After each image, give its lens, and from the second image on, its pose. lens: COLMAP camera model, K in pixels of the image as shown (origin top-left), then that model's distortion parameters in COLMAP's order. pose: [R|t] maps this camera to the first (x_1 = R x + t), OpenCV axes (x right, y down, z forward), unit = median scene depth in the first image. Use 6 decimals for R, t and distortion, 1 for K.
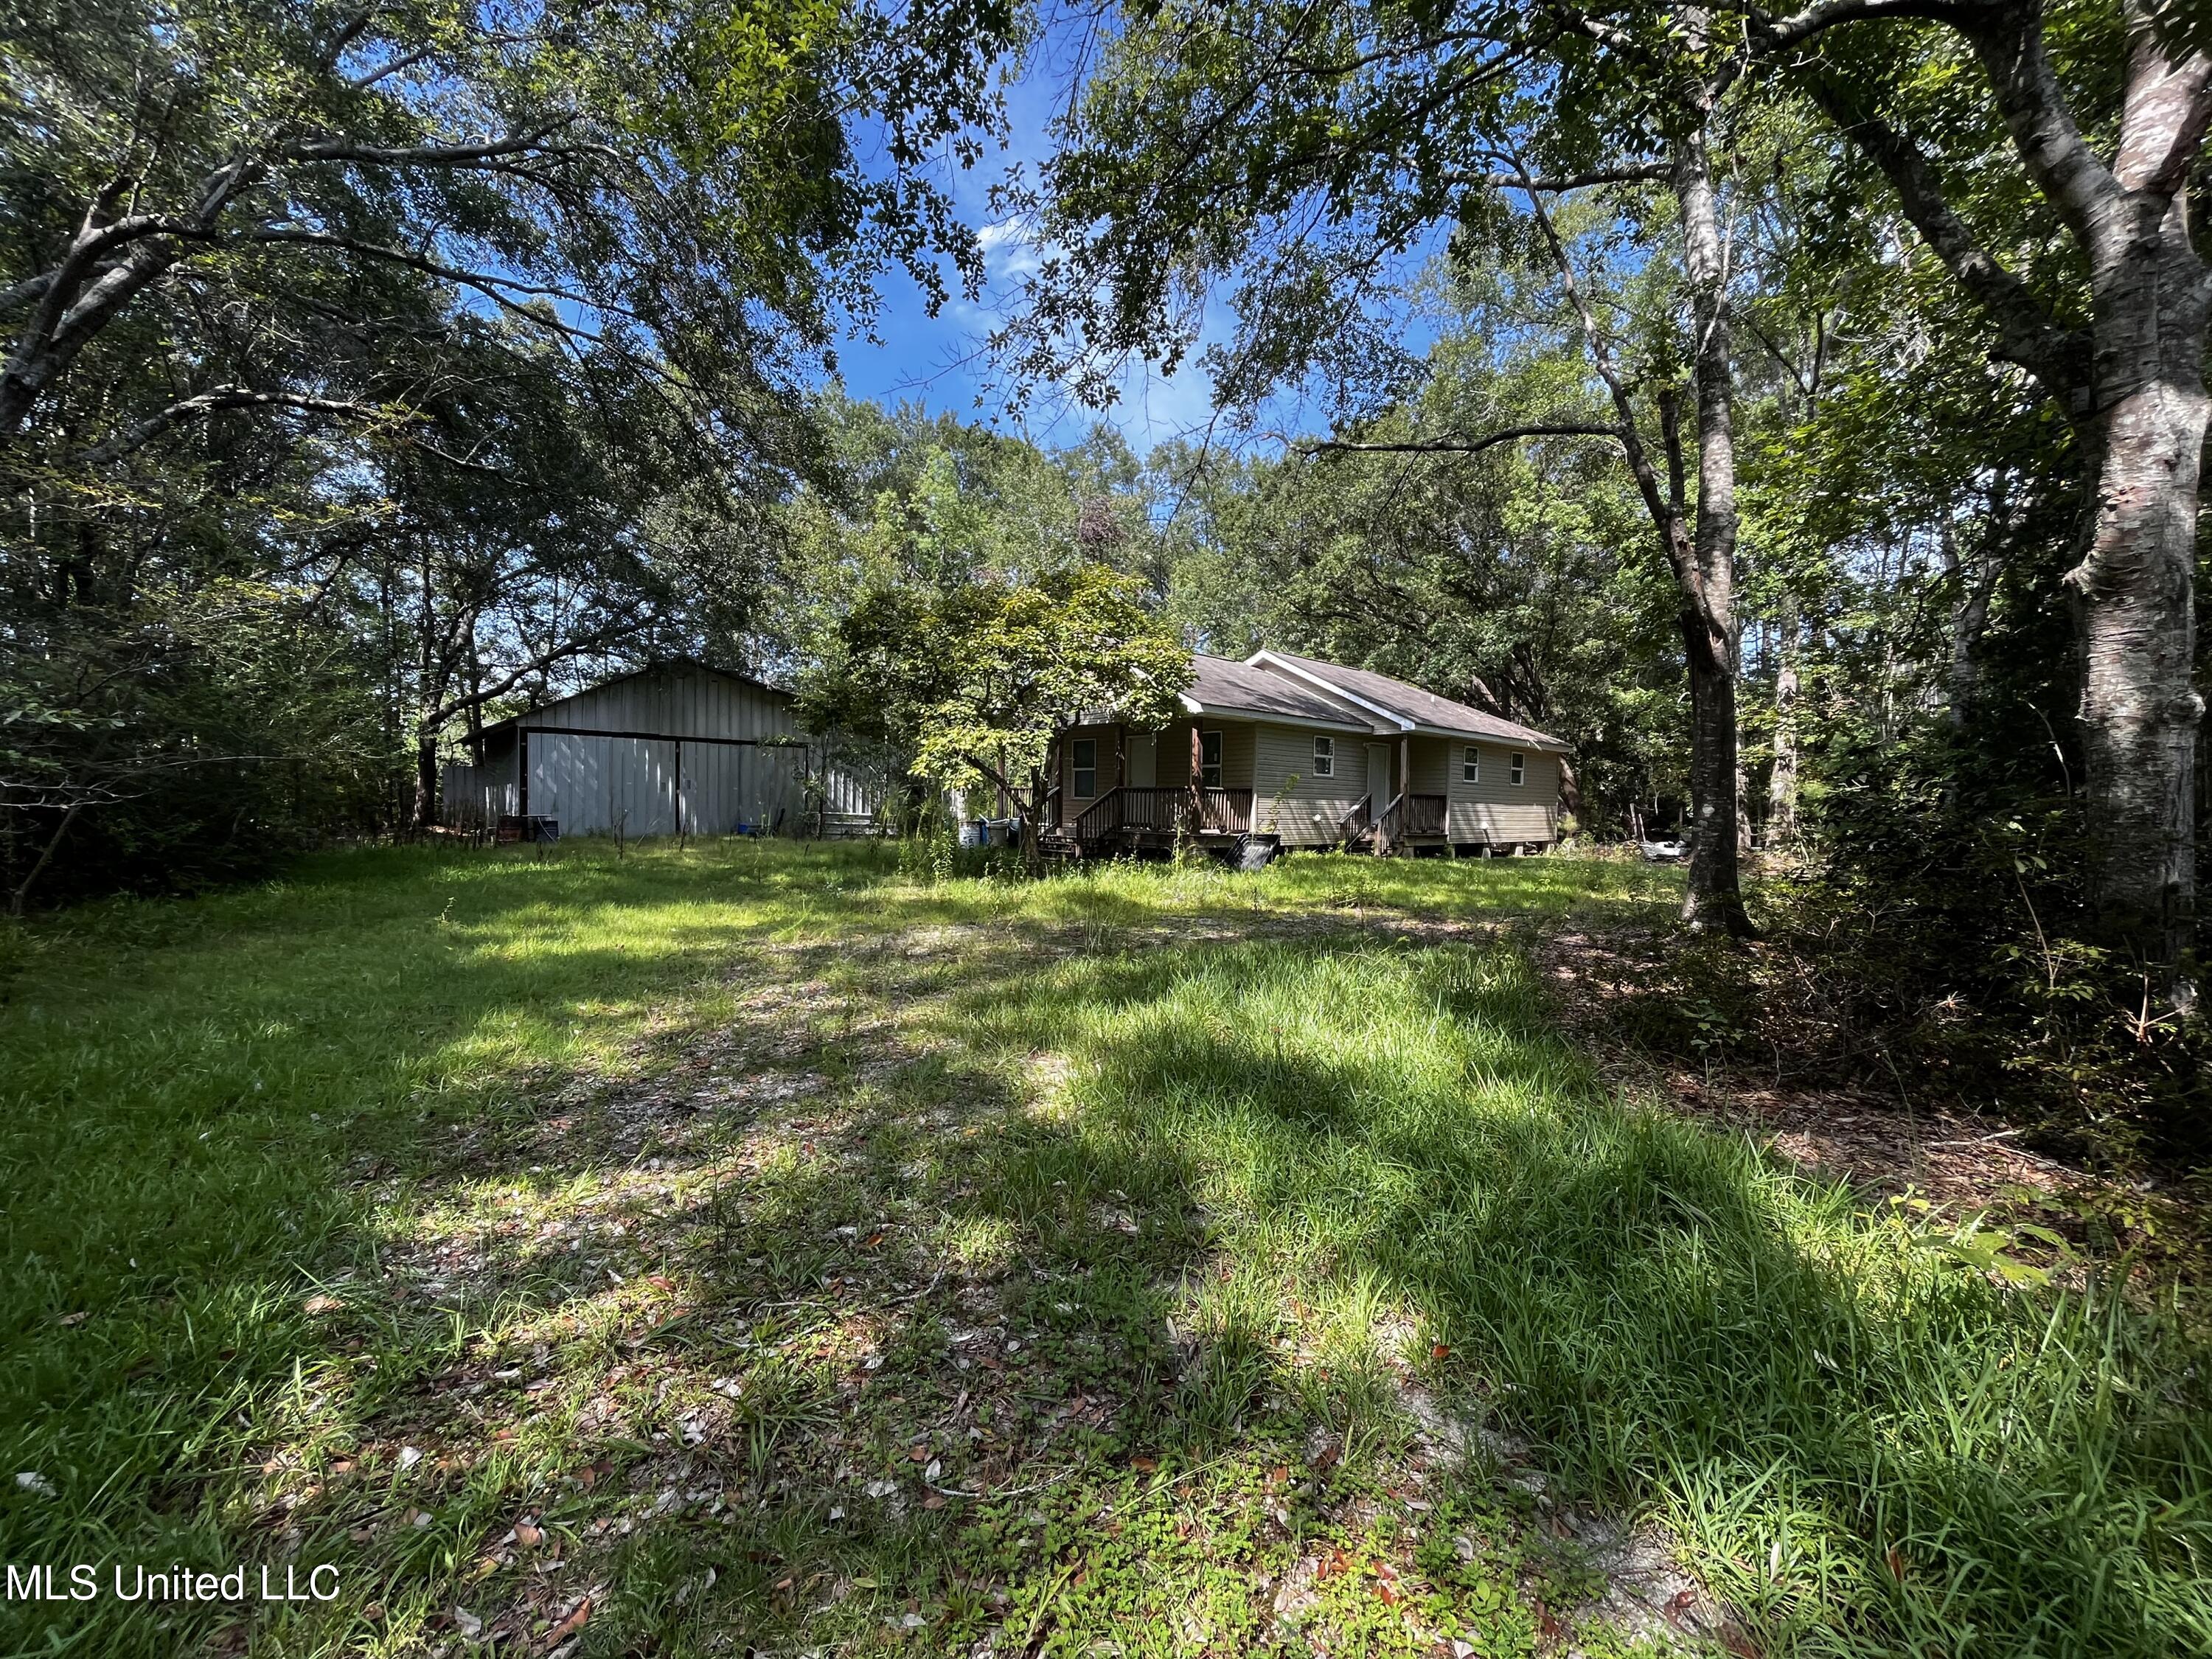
lens RADIAL K [[896.5, 0, 1112.6], [0, 896.5, 820.5], [0, 0, 1]] dist [-0.004504, 0.000763]
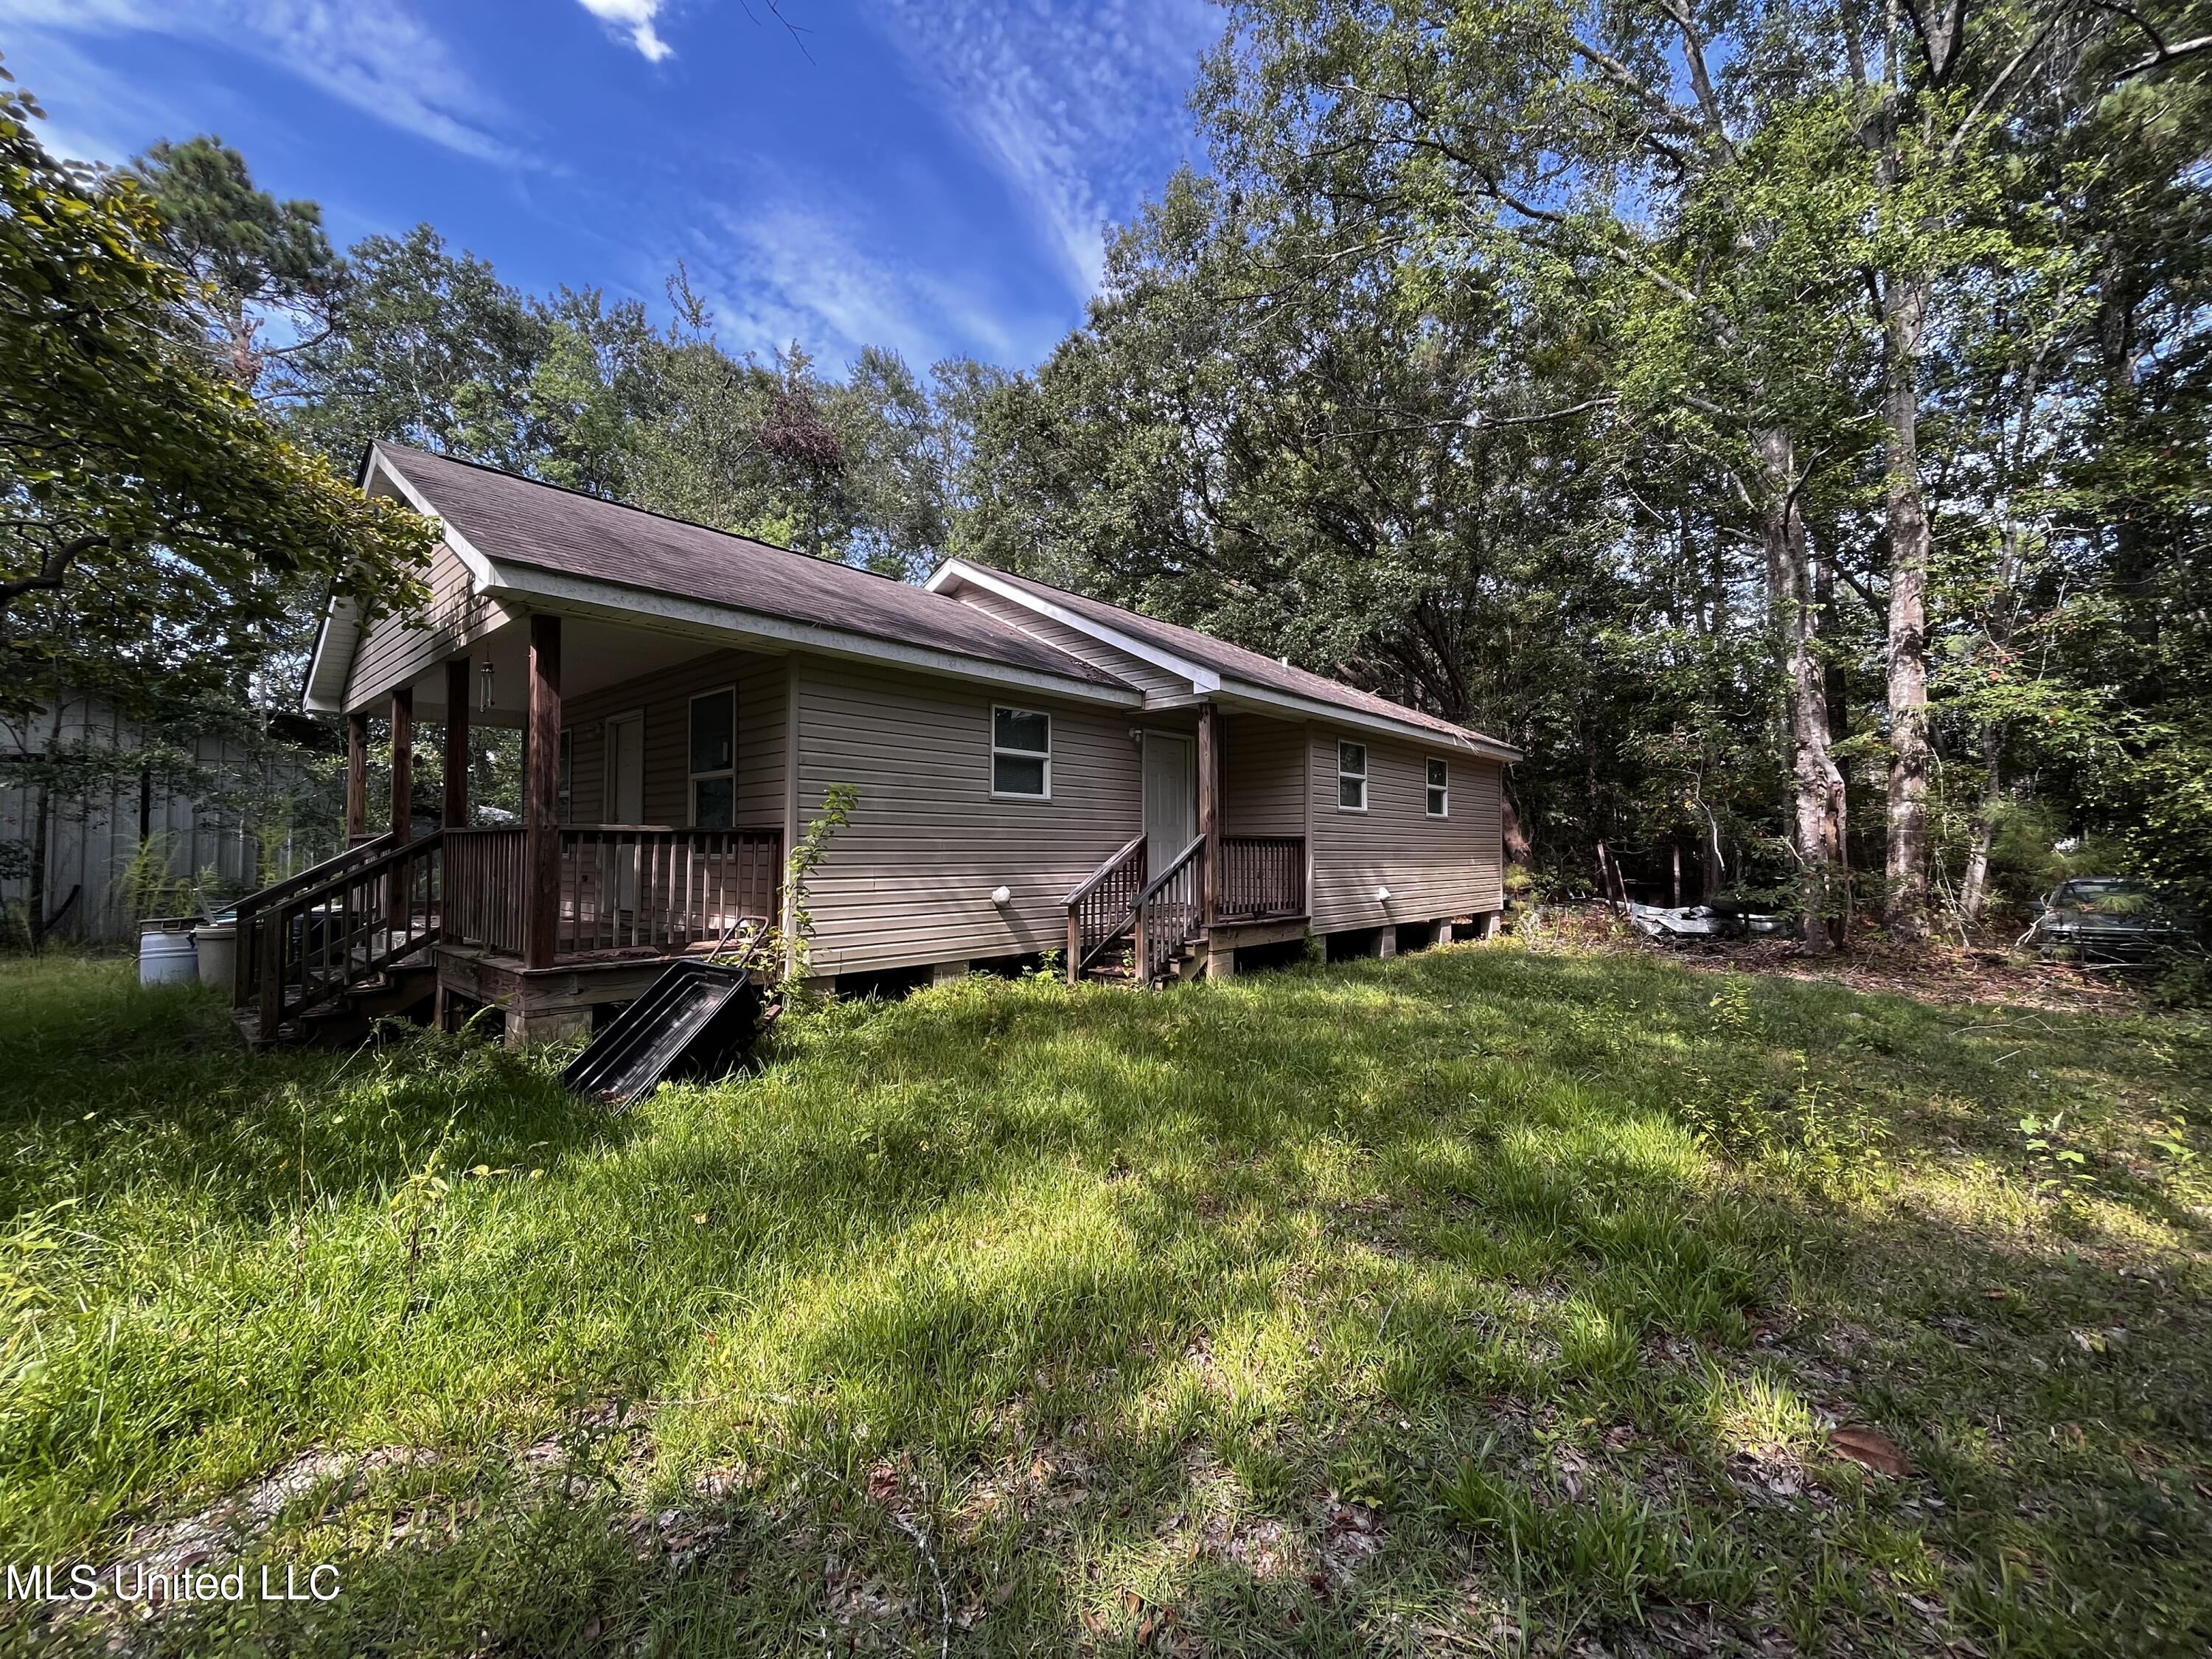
lens RADIAL K [[896.5, 0, 1111.2], [0, 896.5, 825.8], [0, 0, 1]] dist [-0.004504, 0.000763]
pose [[0.995625, -0.015956, 0.092067, 0.212633], [0.020121, 0.998807, -0.044490, -0.013619], [-0.091247, 0.046148, 0.994758, 0.498011]]
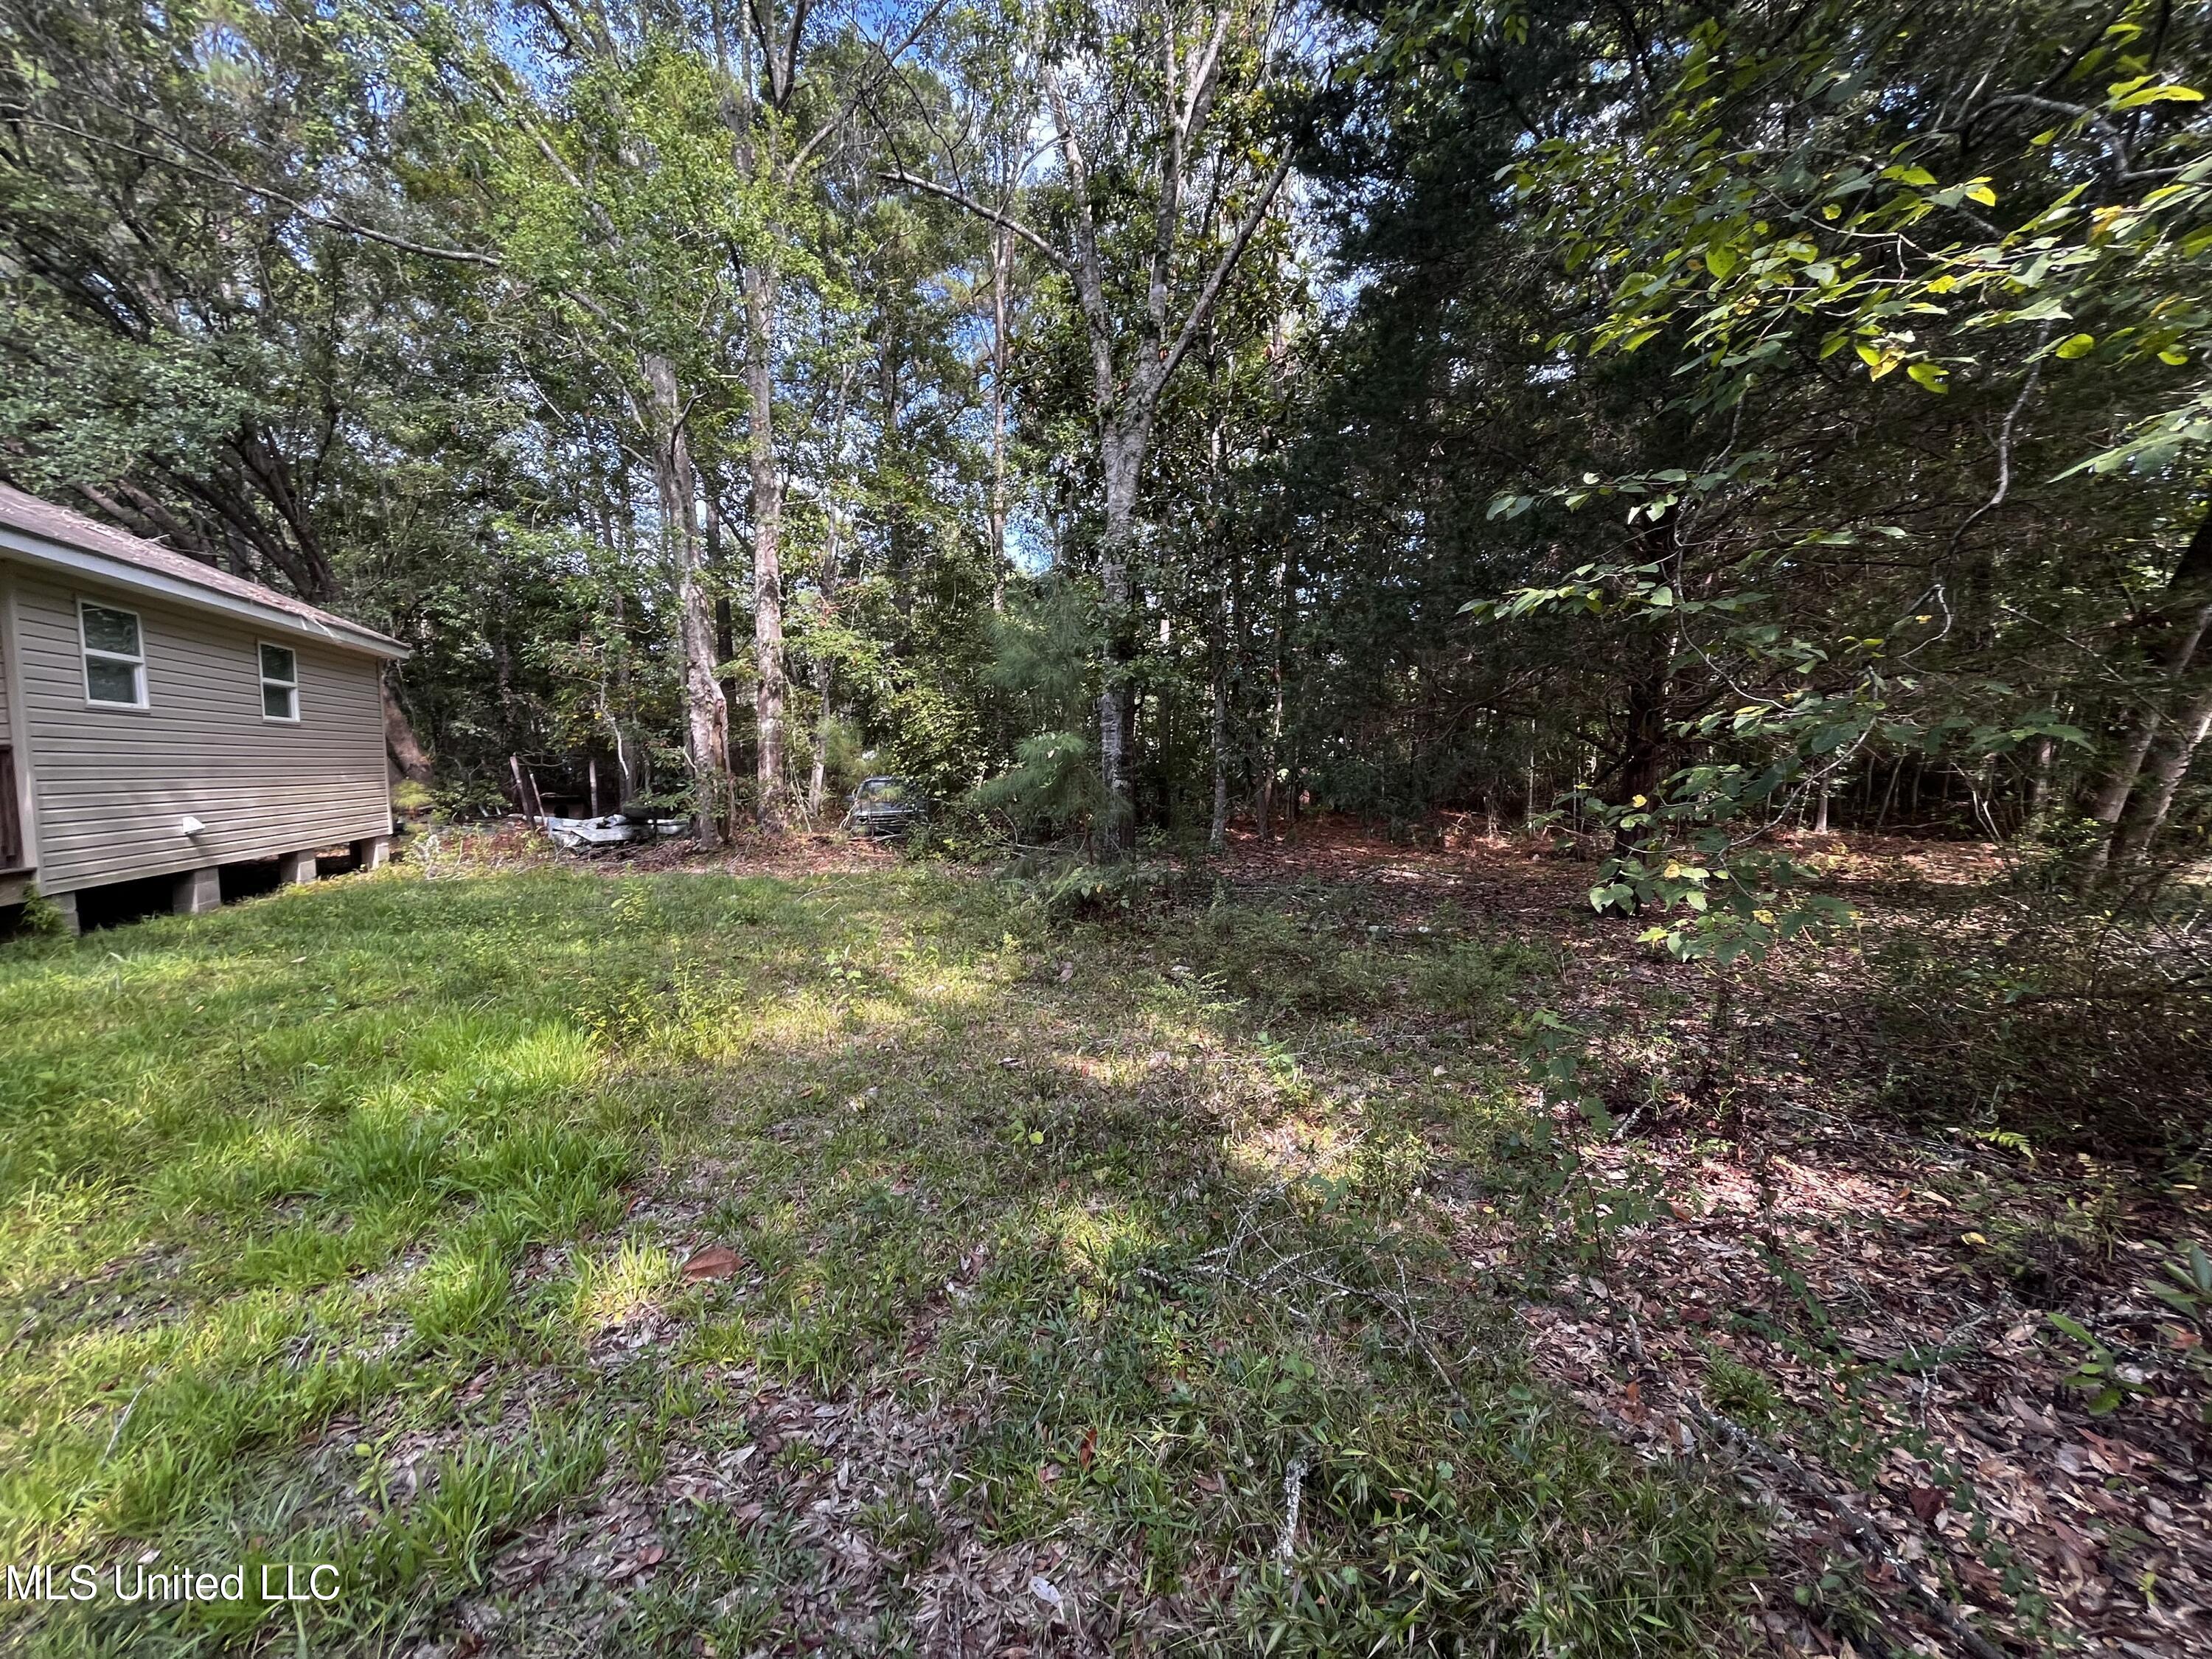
lens RADIAL K [[896.5, 0, 1110.4], [0, 896.5, 830.5], [0, 0, 1]] dist [-0.004504, 0.000763]
pose [[0.389491, -0.099403, 0.915650, 0.223862], [0.039432, 0.995047, 0.091250, -0.010972], [-0.920186, 0.000565, 0.391482, 0.500242]]
